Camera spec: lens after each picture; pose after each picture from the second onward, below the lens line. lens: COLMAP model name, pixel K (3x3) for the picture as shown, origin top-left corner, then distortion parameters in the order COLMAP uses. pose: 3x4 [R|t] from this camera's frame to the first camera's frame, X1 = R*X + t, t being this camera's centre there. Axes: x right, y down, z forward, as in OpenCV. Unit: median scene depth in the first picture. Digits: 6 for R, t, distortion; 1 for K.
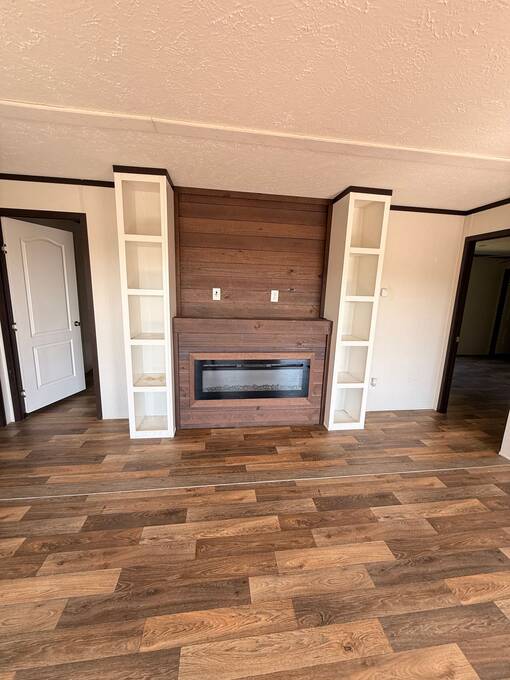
lens RADIAL K [[269.9, 0, 254.8], [0, 269.9, 337.0], [0, 0, 1]] dist [0.002143, -0.000248]
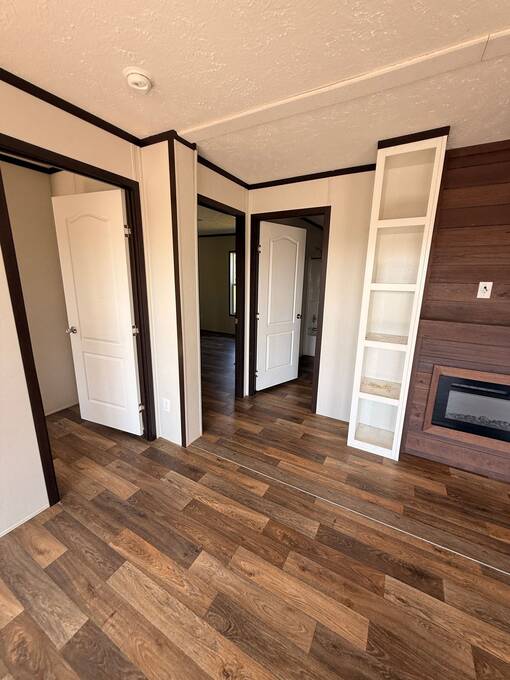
lens RADIAL K [[269.9, 0, 255.7], [0, 269.9, 335.5], [0, 0, 1]] dist [0.002143, -0.000248]
pose [[0.801112, 0.110039, -0.588312, -0.204756], [-0.102567, 0.993653, 0.046189, -0.008164], [0.589661, 0.023339, 0.807314, 0.057047]]
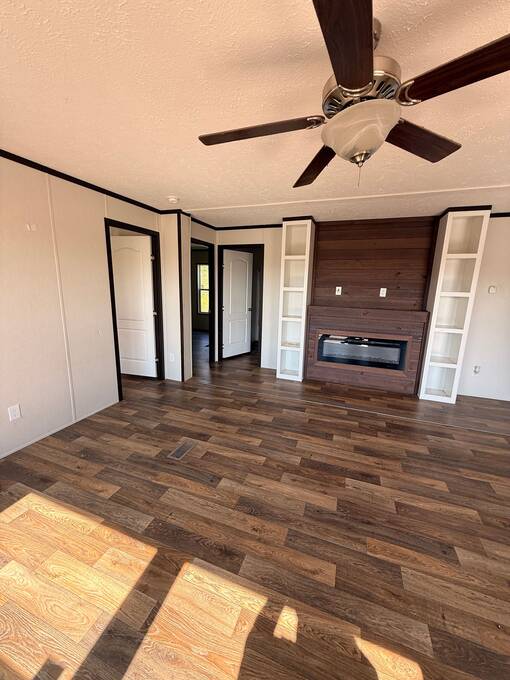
lens RADIAL K [[269.9, 0, 257.1], [0, 269.9, 338.5], [0, 0, 1]] dist [0.002143, -0.000248]
pose [[0.885046, 0.082561, -0.458123, 0.168159], [-0.082782, 0.996374, 0.019635, 0.111846], [0.458083, 0.020547, 0.888672, -0.517979]]
